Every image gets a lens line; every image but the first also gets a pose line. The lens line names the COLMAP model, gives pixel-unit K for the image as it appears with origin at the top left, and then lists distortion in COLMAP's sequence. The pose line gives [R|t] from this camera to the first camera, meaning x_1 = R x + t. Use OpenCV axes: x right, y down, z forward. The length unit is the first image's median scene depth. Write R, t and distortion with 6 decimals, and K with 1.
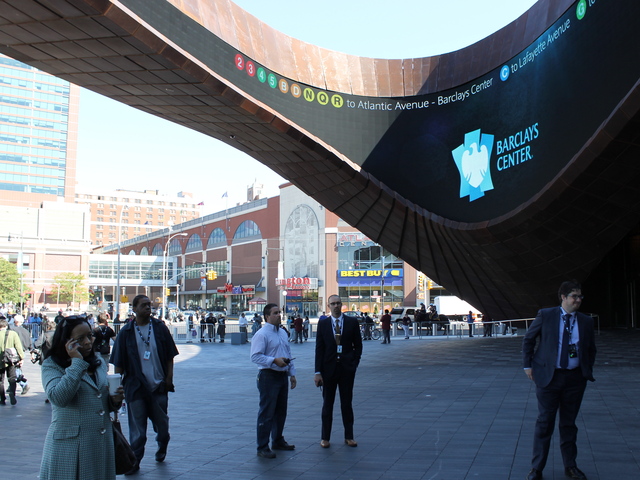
lens RADIAL K [[592.9, 0, 319.2], [0, 592.9, 252.1], [0, 0, 1]] dist [-0.168424, 0.135905]
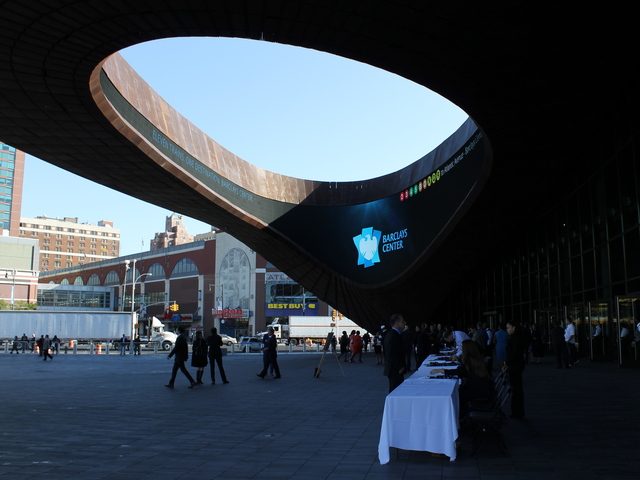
lens RADIAL K [[592.9, 0, 319.2], [0, 592.9, 252.1], [0, 0, 1]] dist [-0.168424, 0.135905]
pose [[0.987478, 0.022552, 0.156139, -0.049586], [-0.015370, 0.998774, -0.047054, -0.018413], [-0.157008, 0.044065, 0.986614, -0.220752]]
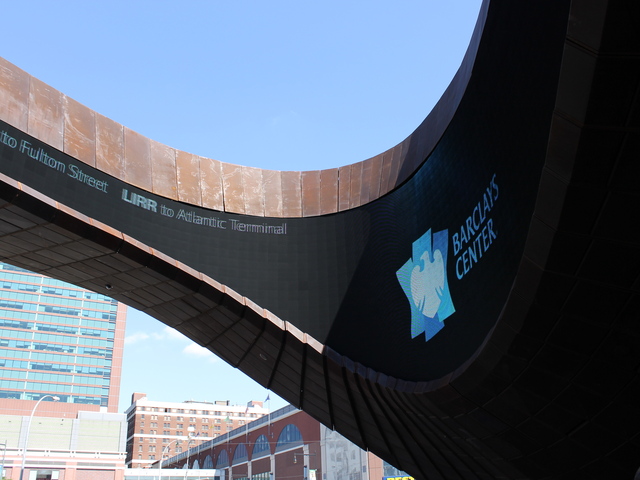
lens RADIAL K [[592.9, 0, 319.2], [0, 592.9, 252.1], [0, 0, 1]] dist [-0.168424, 0.135905]
pose [[0.987793, -0.091007, -0.126426, 0.070328], [0.042554, 0.938372, -0.342997, 0.008068], [0.149850, 0.333430, 0.930790, 0.116067]]
